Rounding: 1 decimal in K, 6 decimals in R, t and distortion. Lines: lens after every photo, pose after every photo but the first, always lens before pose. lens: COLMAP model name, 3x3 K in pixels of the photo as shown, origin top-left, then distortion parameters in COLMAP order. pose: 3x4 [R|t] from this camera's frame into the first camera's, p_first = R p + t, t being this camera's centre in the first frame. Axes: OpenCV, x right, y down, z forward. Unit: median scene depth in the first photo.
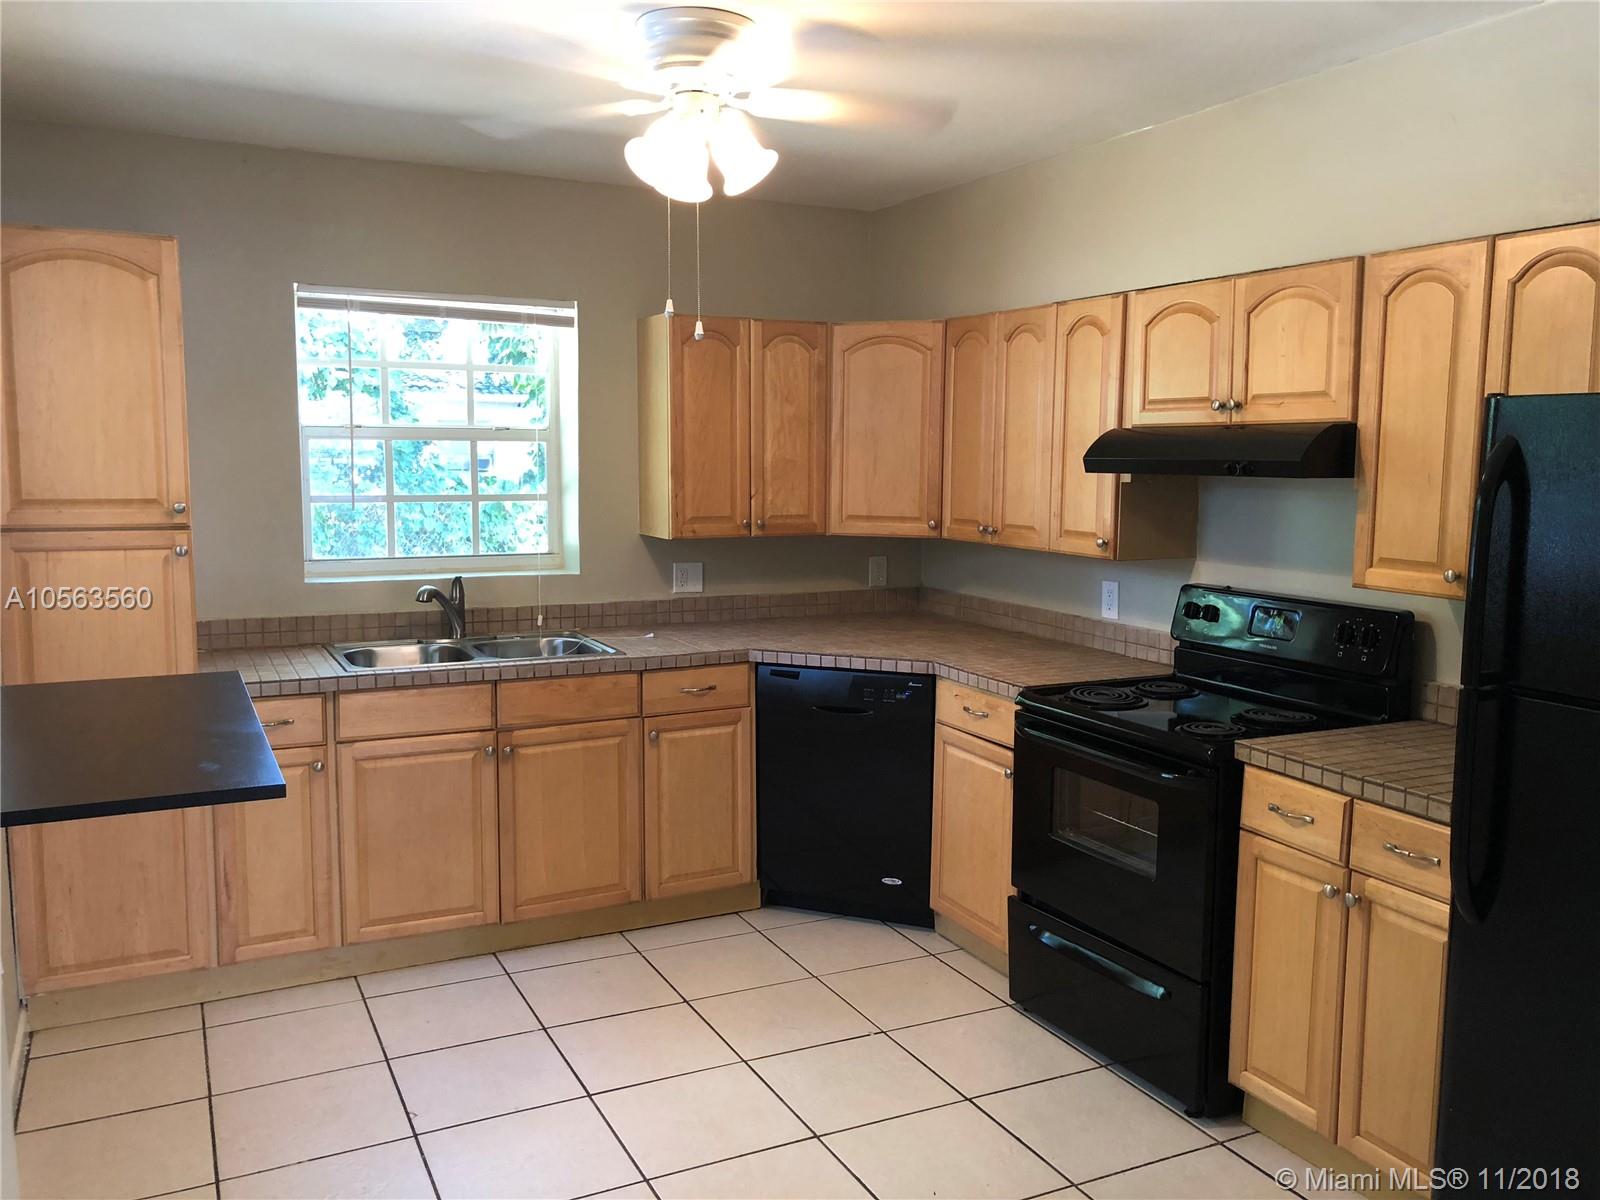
lens RADIAL K [[1315.3, 0, 800.0], [0, 1315.3, 600.0], [0, 0, 1]] dist [-0.002141, -0.009099]
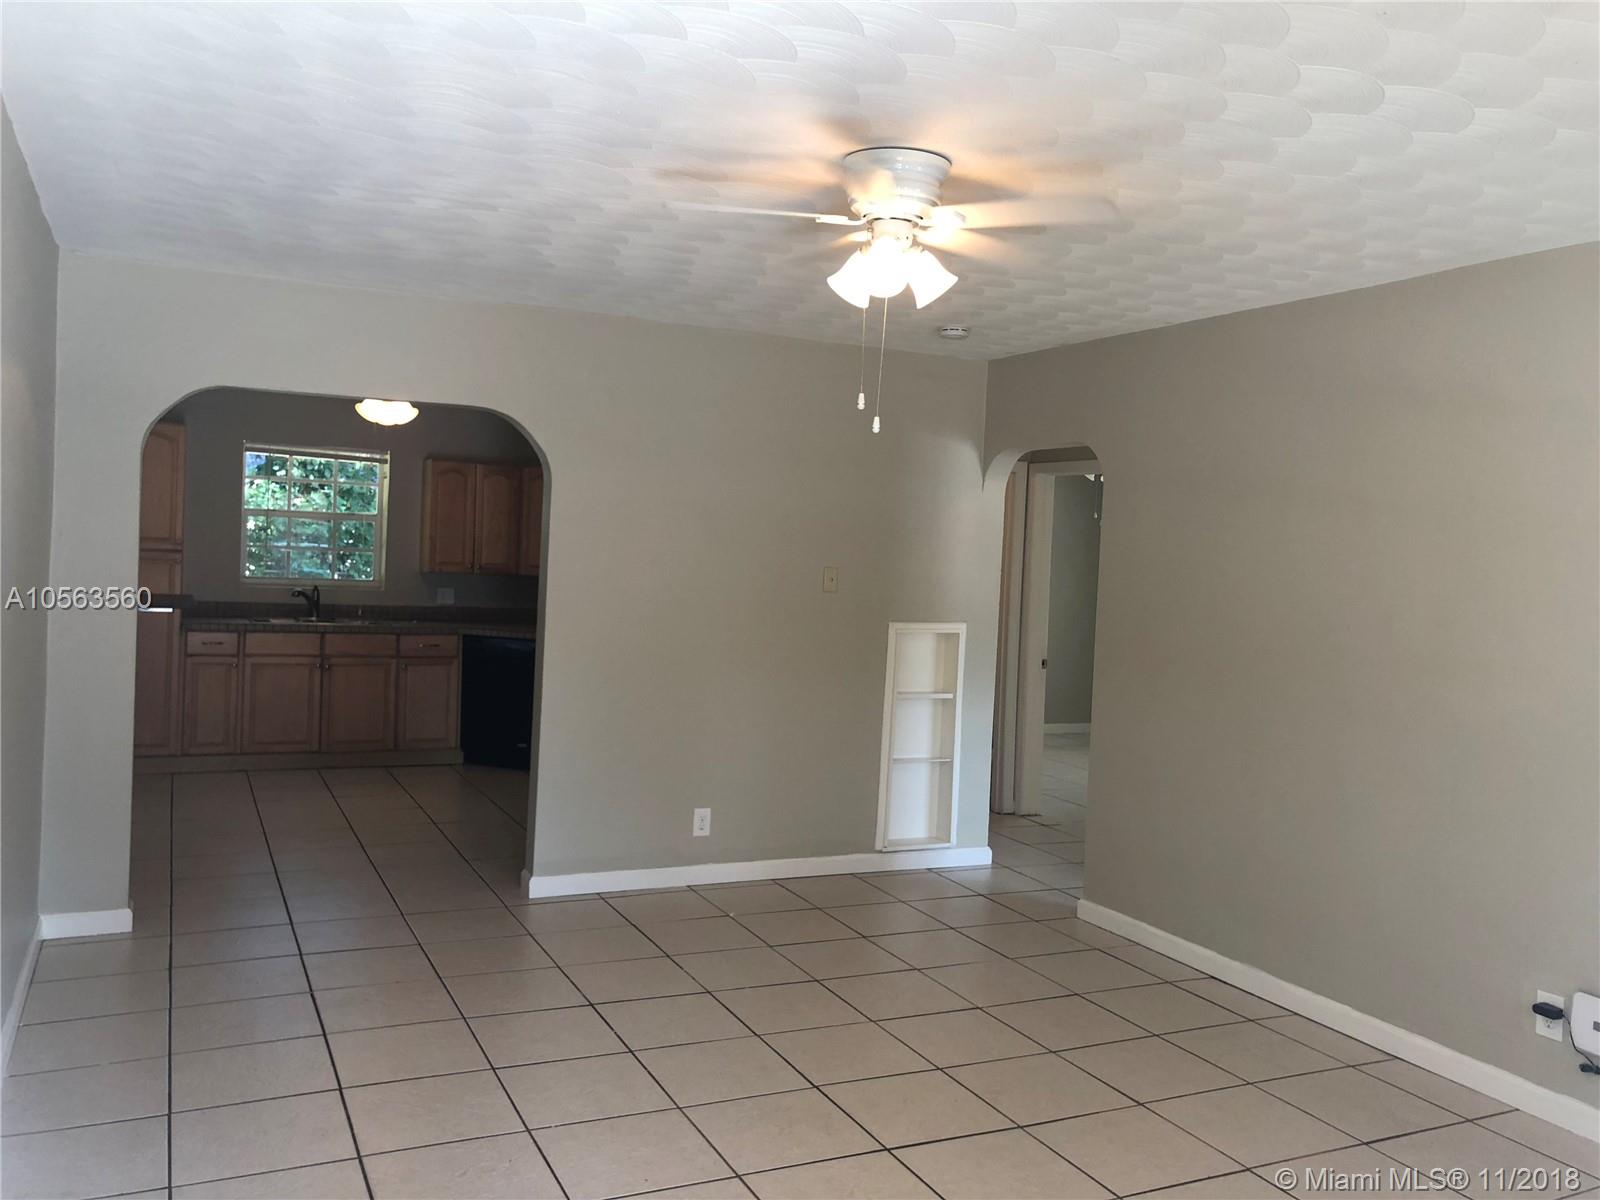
lens RADIAL K [[1323.8, 0, 799.2], [0, 1323.8, 575.7], [0, 0, 1]] dist [0.008479, 0.010307]
pose [[0.999282, 0.037217, -0.007083, 0.507590], [-0.037668, 0.996013, -0.080862, 0.105204], [0.004045, 0.081071, 0.996700, -1.051975]]
